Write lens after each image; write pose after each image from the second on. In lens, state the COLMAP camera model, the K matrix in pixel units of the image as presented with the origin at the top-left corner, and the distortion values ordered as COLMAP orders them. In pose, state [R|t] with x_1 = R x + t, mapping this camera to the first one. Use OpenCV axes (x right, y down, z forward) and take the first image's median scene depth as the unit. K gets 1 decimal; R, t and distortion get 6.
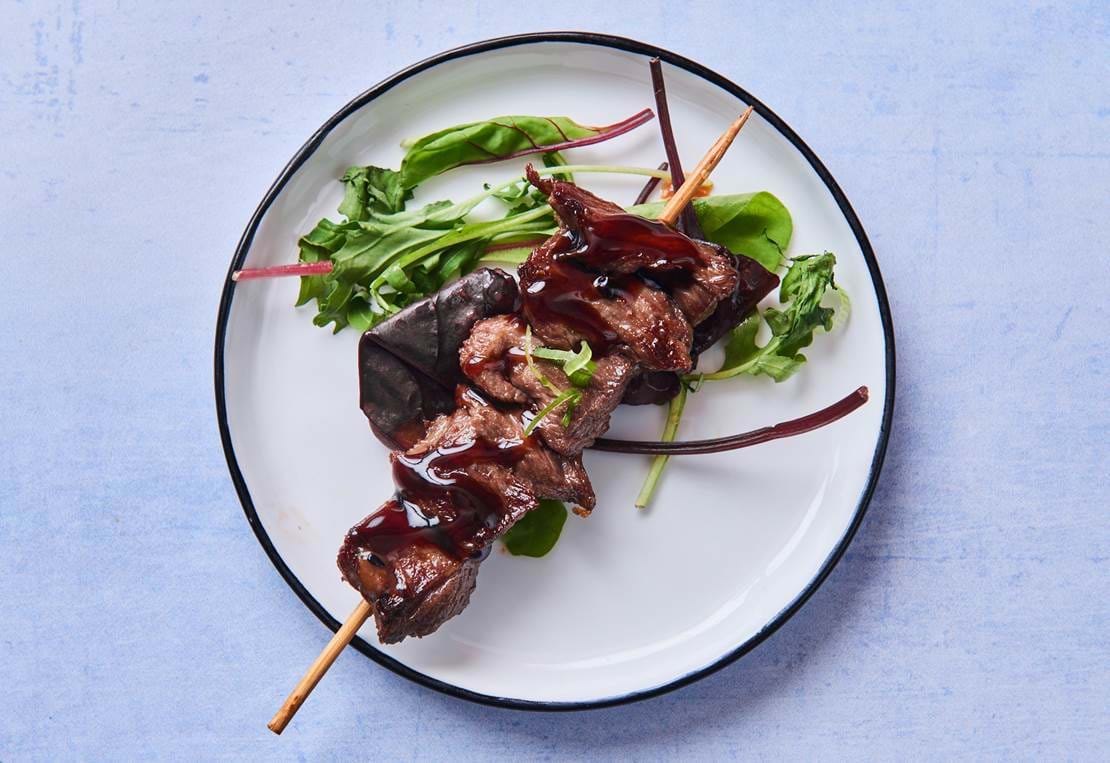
lens RADIAL K [[1190.0, 0, 531.1], [0, 1190.0, 511.2], [0, 0, 1]] dist [0.004289, 0.000000]
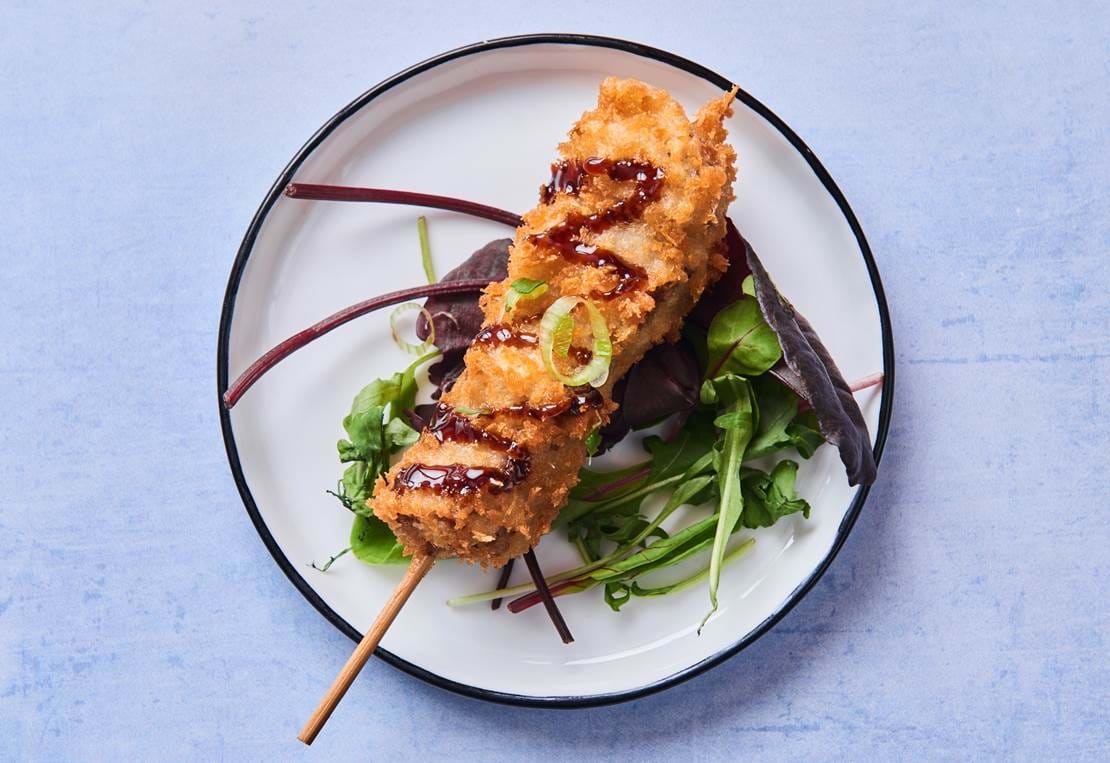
lens RADIAL K [[1190.0, 0, 511.8], [0, 1190.0, 533.4], [0, 0, 1]] dist [0.004289, 0.000000]
pose [[0.999225, -0.039334, 0.001362, -0.201543], [0.039339, 0.999218, -0.003963, 0.173409], [-0.001205, 0.004014, 0.999991, -0.010427]]
